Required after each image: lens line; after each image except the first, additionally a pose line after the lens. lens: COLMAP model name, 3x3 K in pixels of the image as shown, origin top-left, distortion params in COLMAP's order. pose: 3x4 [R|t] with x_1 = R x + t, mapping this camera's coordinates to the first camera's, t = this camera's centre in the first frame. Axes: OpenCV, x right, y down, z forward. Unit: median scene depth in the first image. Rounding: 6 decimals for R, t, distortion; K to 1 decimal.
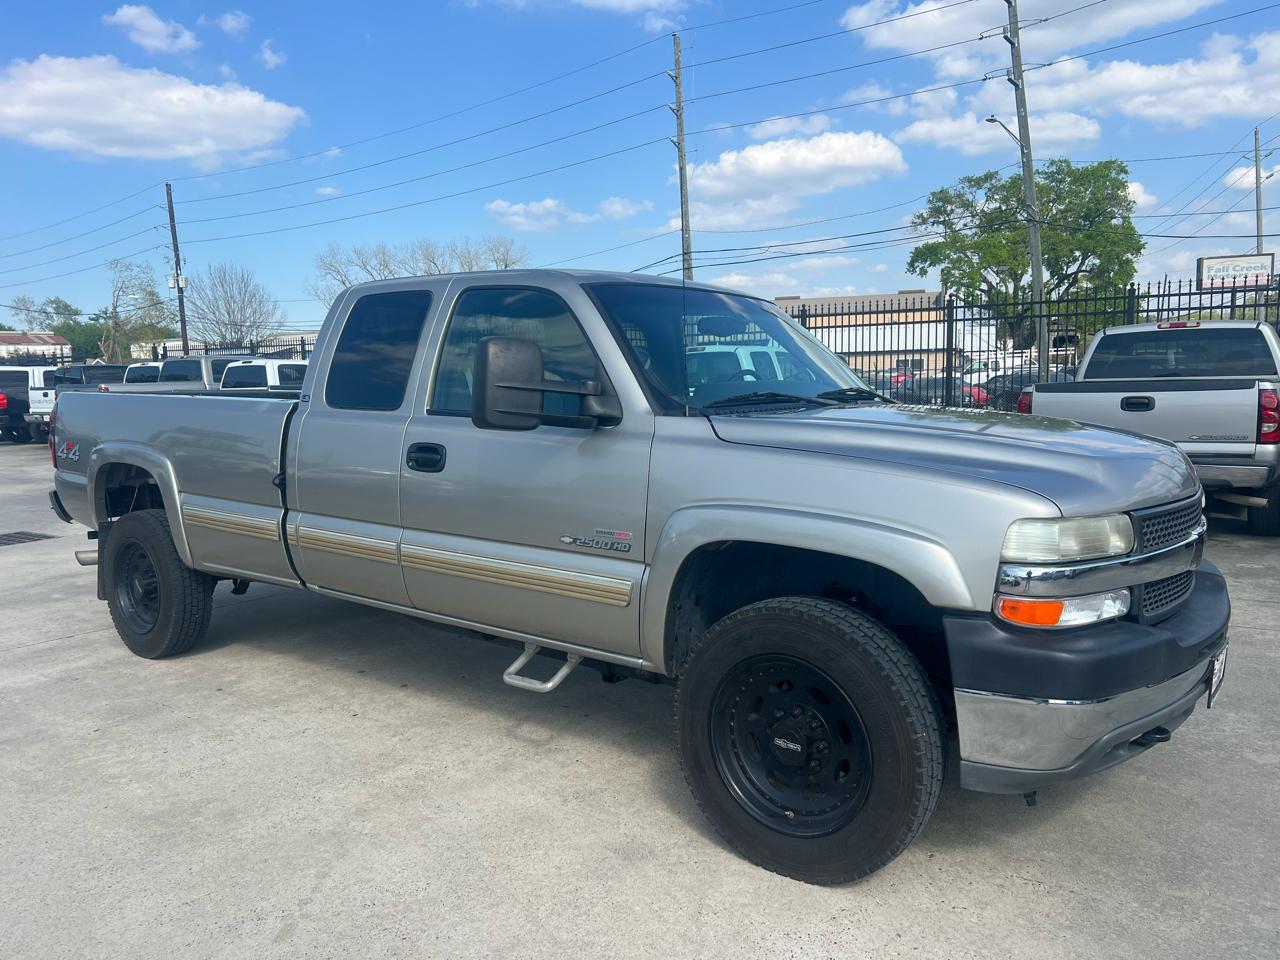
lens RADIAL K [[968.5, 0, 635.7], [0, 968.5, 485.5], [0, 0, 1]] dist [0.039528, -0.048306]
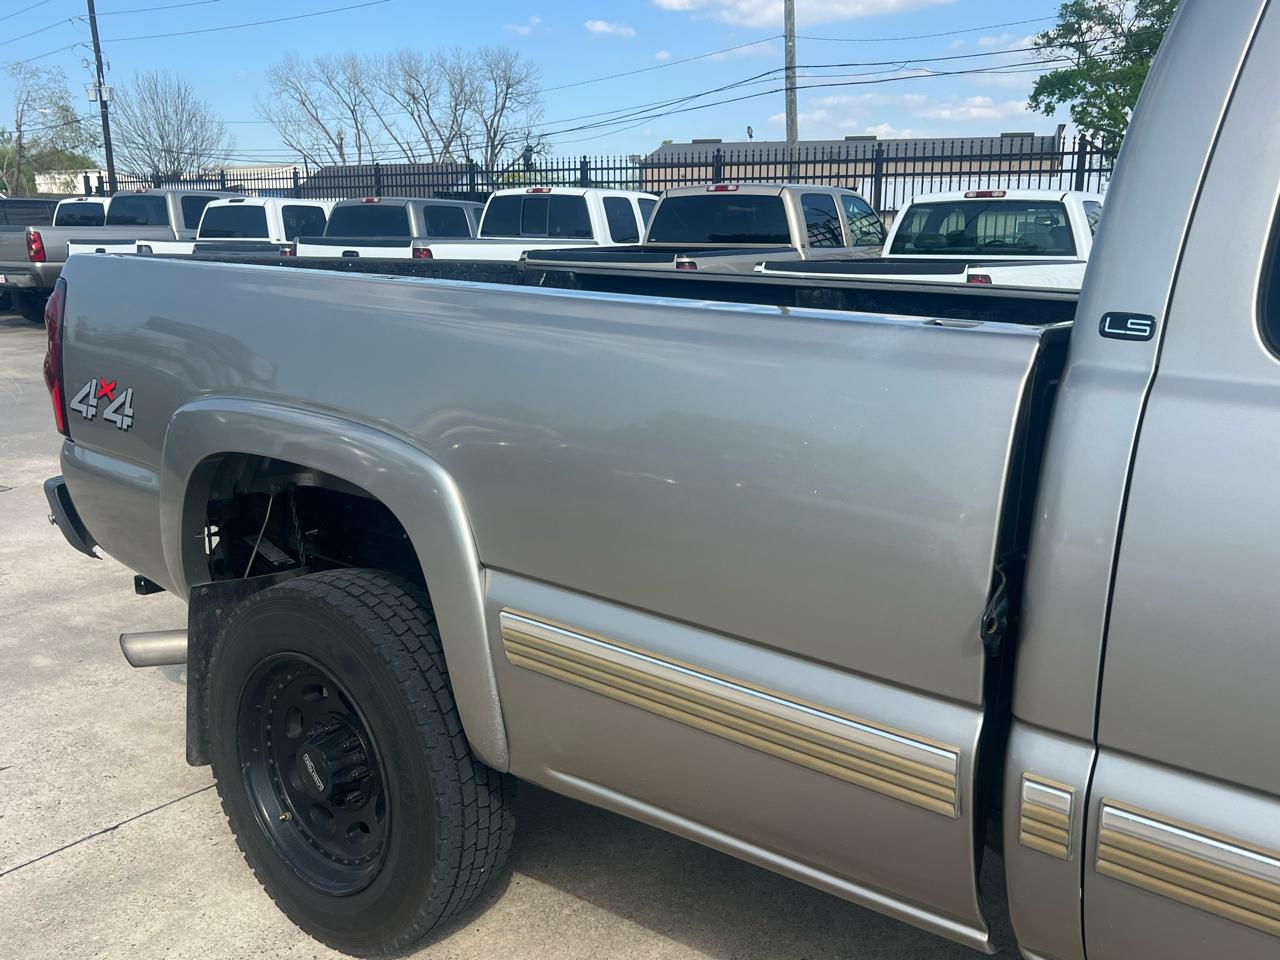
lens RADIAL K [[1158.8, 0, 640.8], [0, 1158.8, 492.7], [0, 0, 1]] dist [0.006383, 0.006541]
pose [[0.999610, 0.027839, 0.002098, -0.452750], [-0.027903, 0.993748, 0.108103, -0.071703], [0.000925, -0.108119, 0.994138, 0.651973]]
